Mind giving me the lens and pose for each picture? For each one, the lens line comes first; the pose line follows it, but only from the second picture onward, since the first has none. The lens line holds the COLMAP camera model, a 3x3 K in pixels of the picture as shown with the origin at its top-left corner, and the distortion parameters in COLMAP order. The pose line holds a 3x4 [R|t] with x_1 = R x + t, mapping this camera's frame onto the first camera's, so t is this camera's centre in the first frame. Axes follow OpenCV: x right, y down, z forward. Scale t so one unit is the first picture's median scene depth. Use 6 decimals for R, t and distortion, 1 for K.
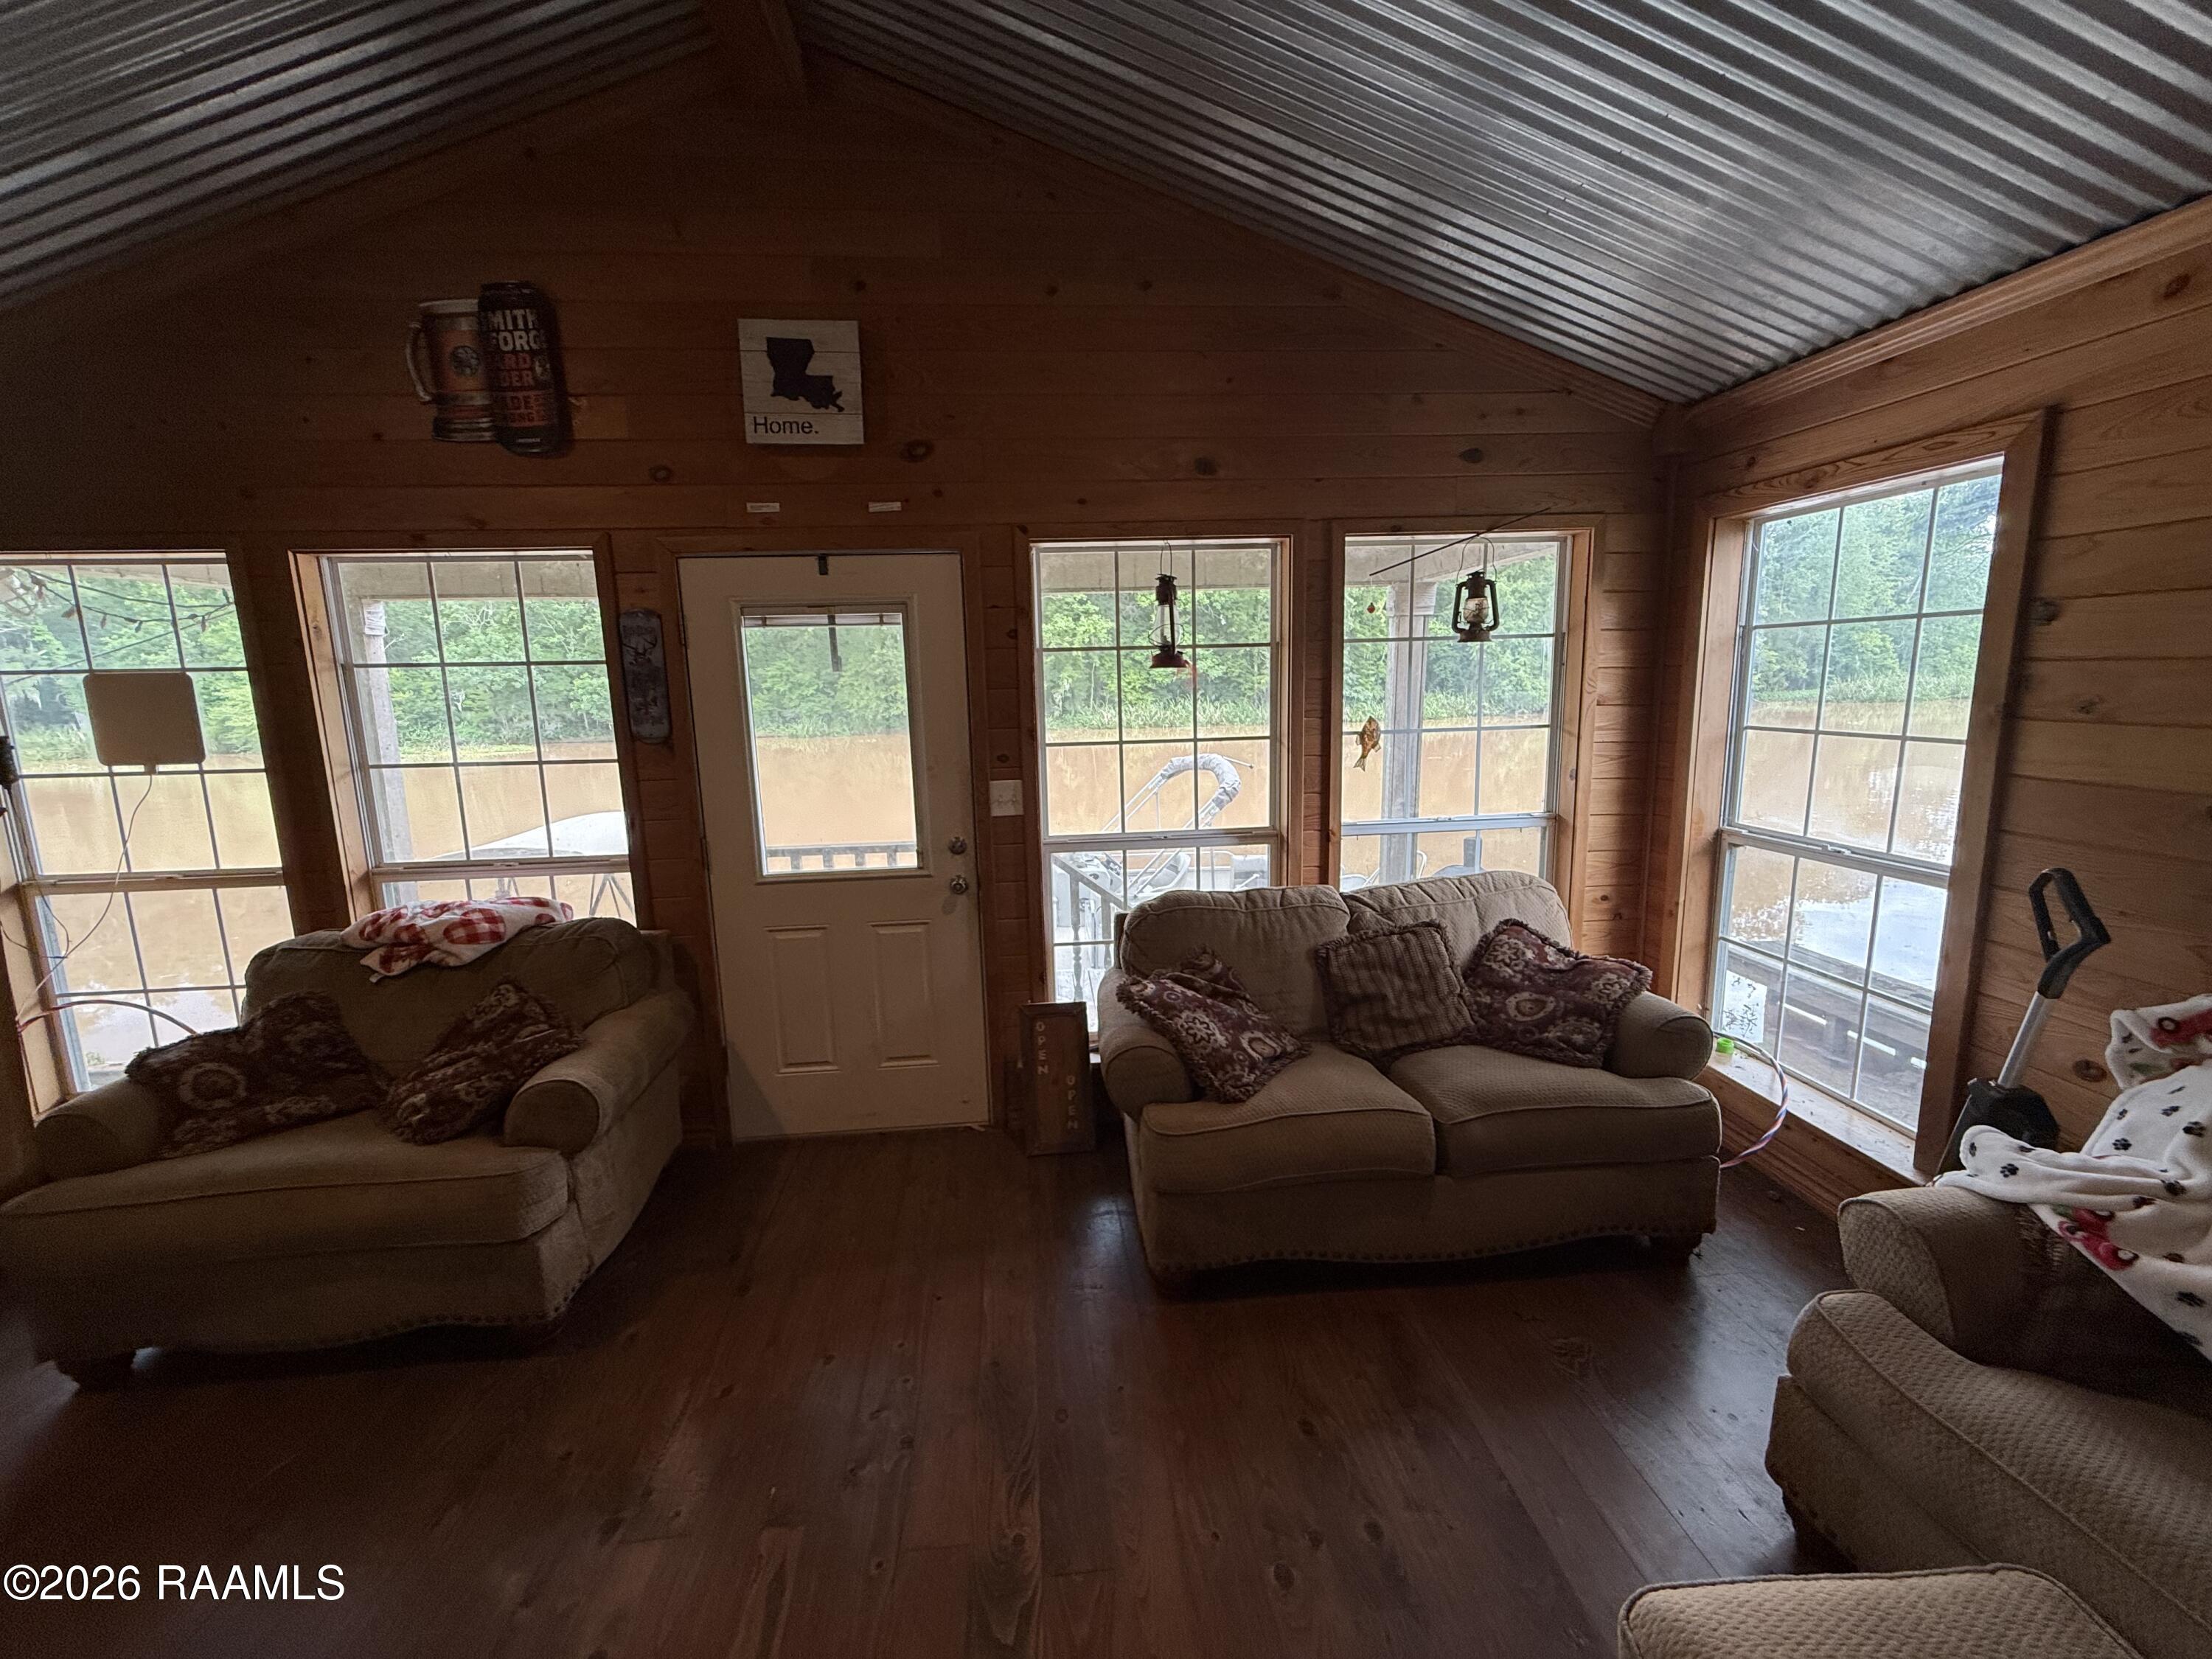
lens RADIAL K [[879.7, 0, 1100.7], [0, 879.7, 828.4], [0, 0, 1]] dist [0.001030, 0.000103]
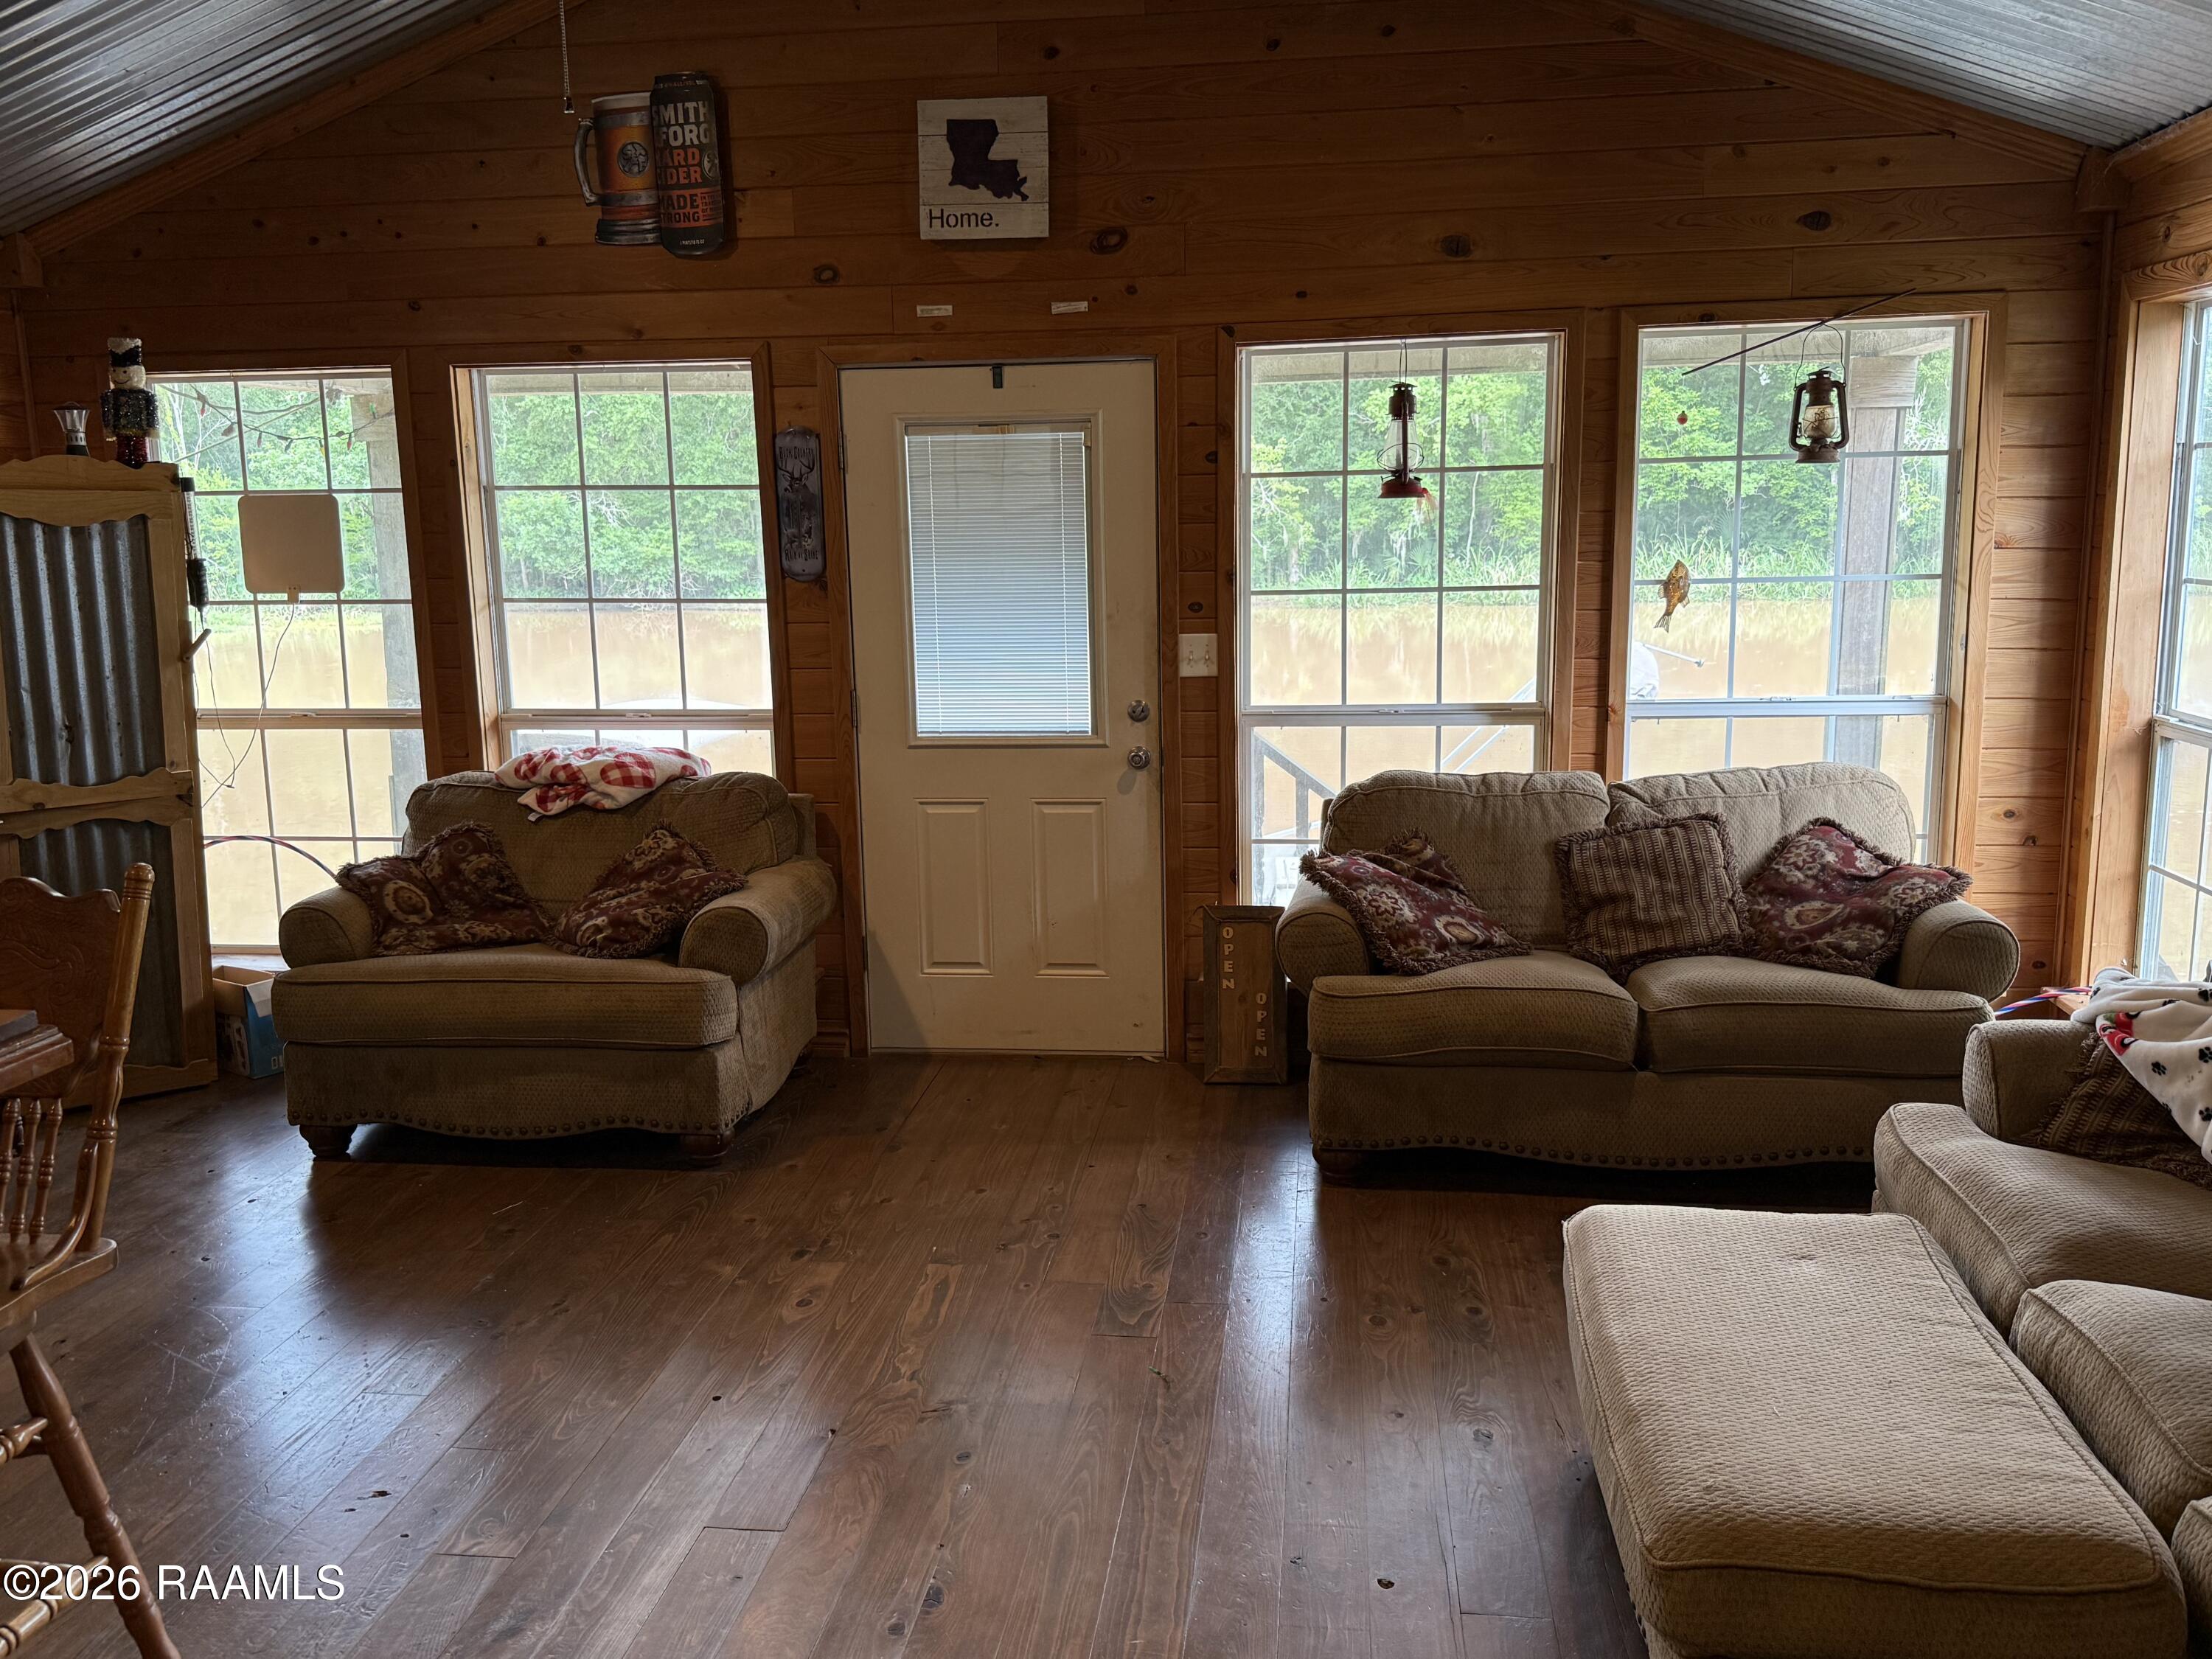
lens RADIAL K [[1793.5, 0, 1111.1], [0, 1793.5, 840.8], [0, 0, 1]] dist [0.162795, -0.359193]
pose [[0.978139, 0.044204, -0.203200, 0.181504], [-0.040705, 0.998943, 0.021369, 0.118199], [0.203930, -0.012630, 0.978904, -0.750370]]
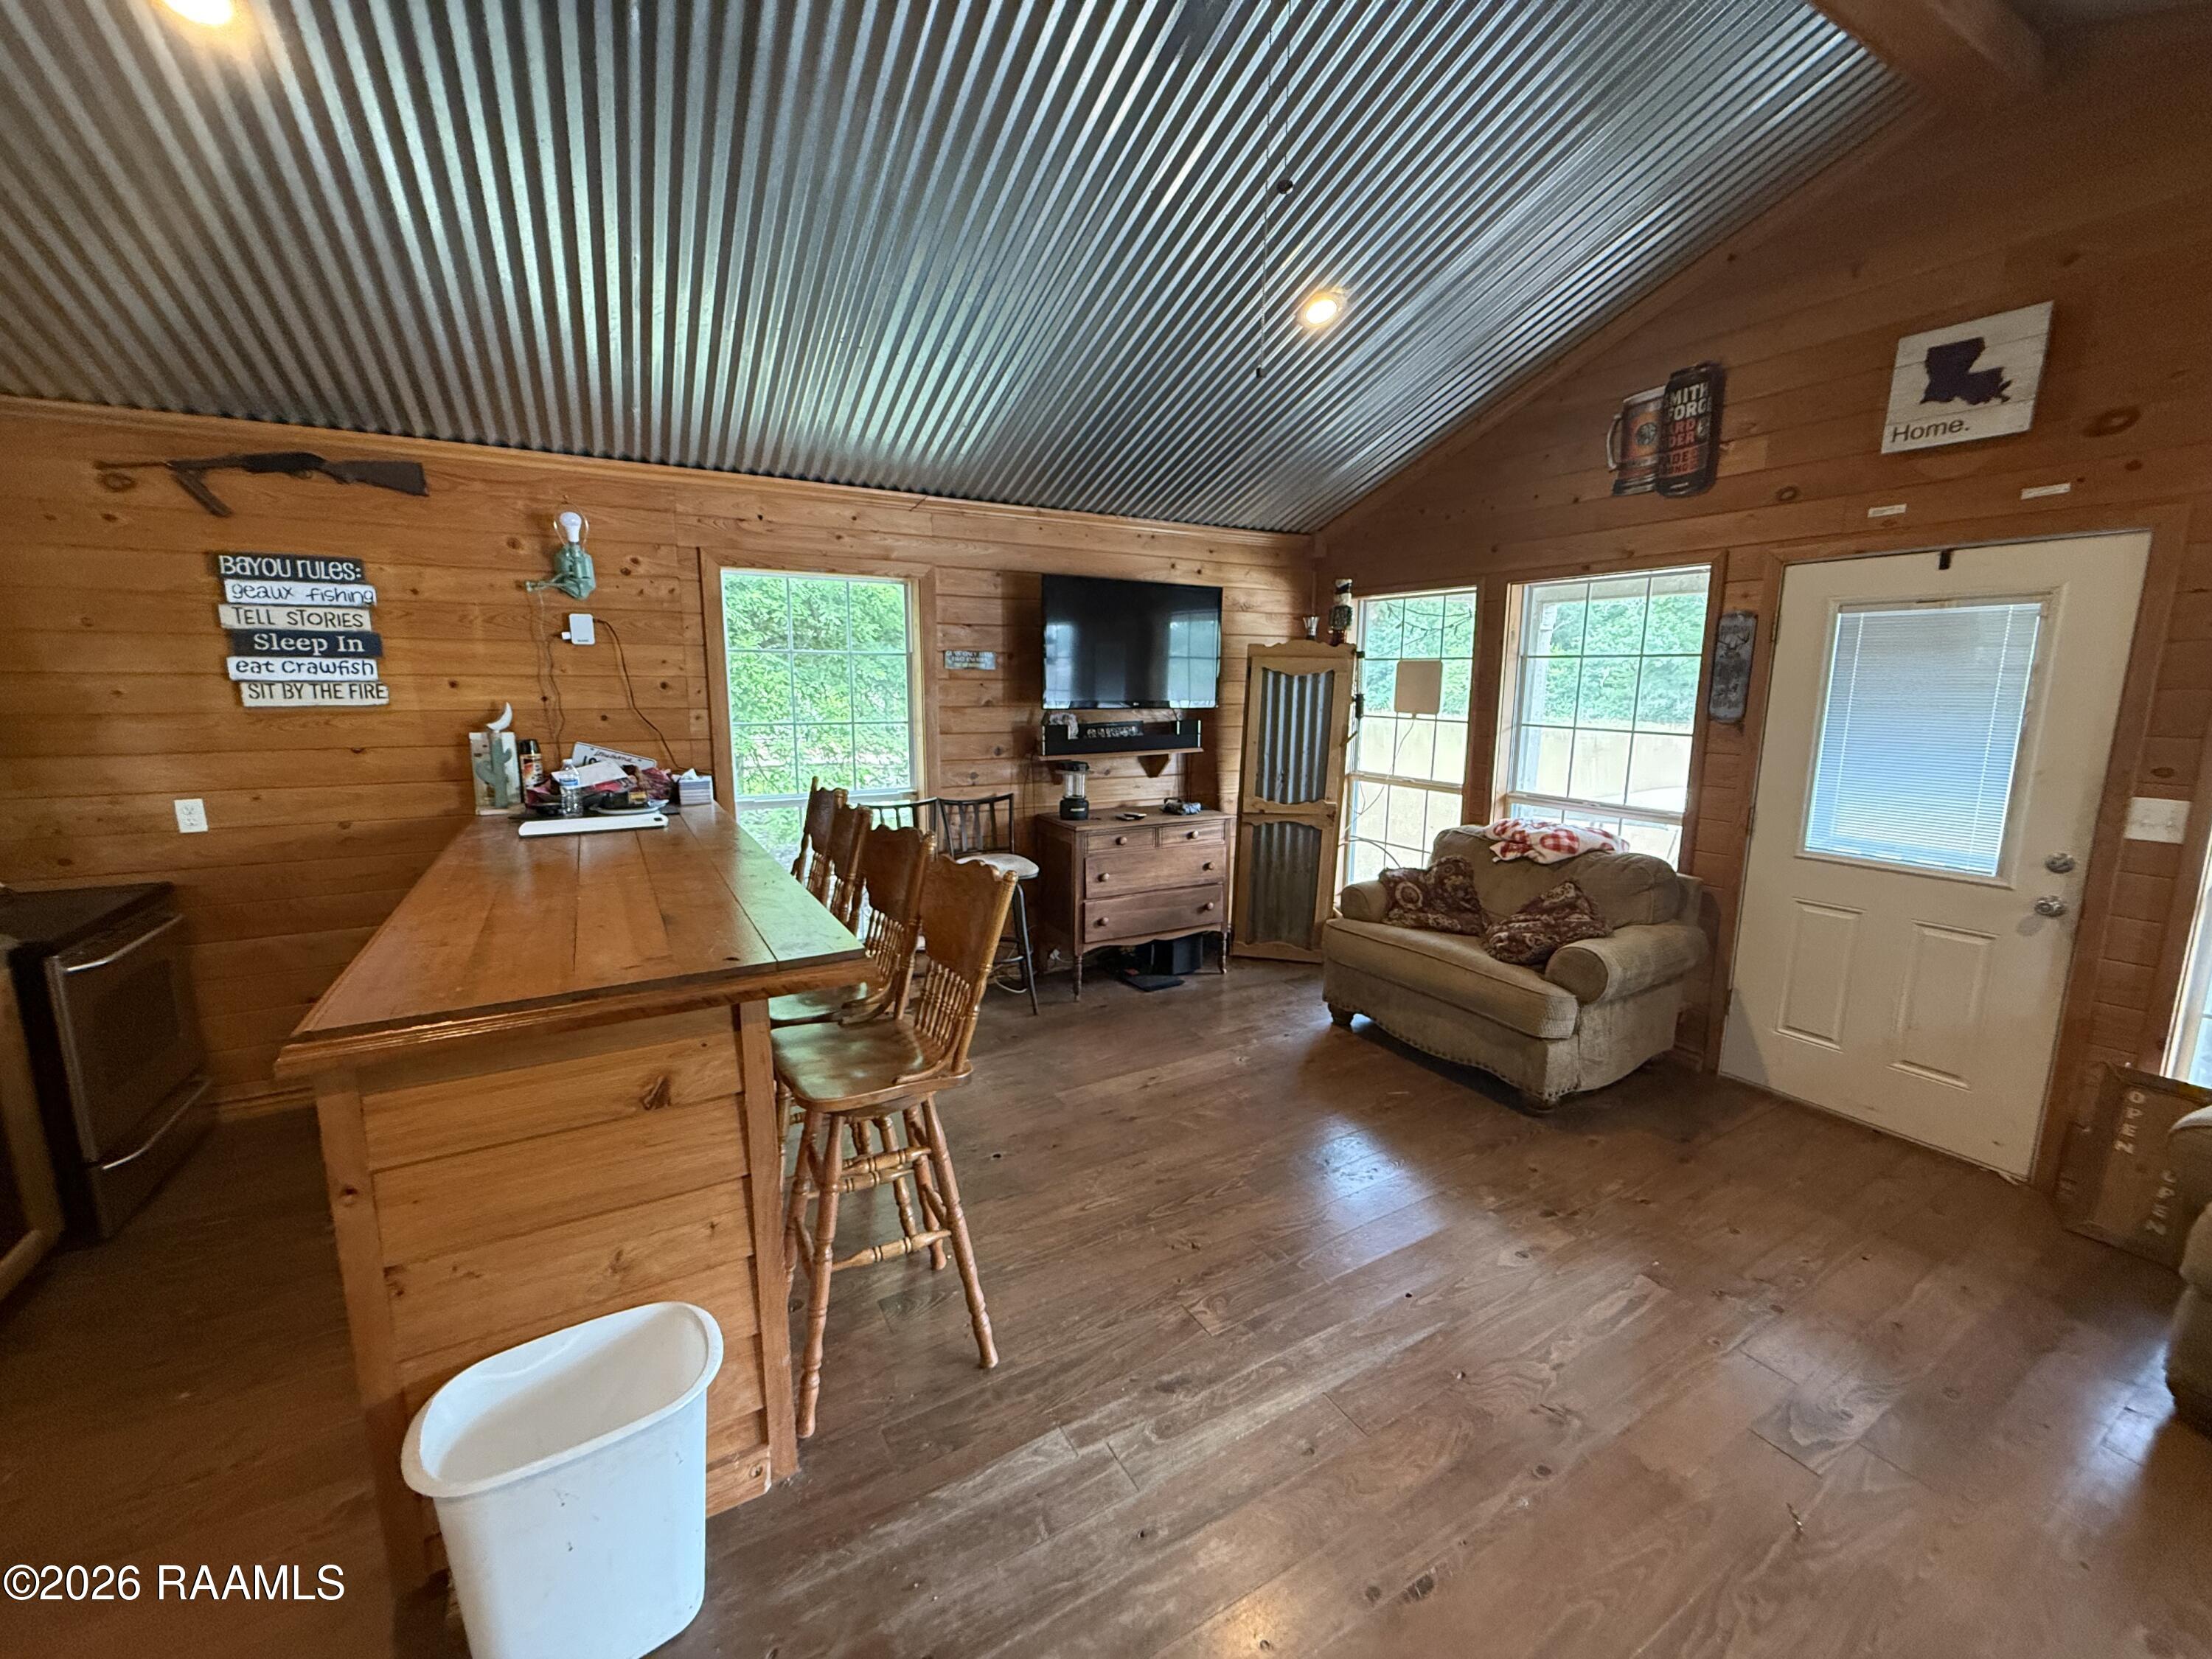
lens RADIAL K [[880.4, 0, 1103.1], [0, 880.4, 826.6], [0, 0, 1]] dist [0.000996, -0.000144]
pose [[0.420938, 0.178612, -0.889330, 0.237654], [-0.159701, 0.979701, 0.121172, 0.032732], [0.892920, 0.091021, 0.440918, -0.287742]]
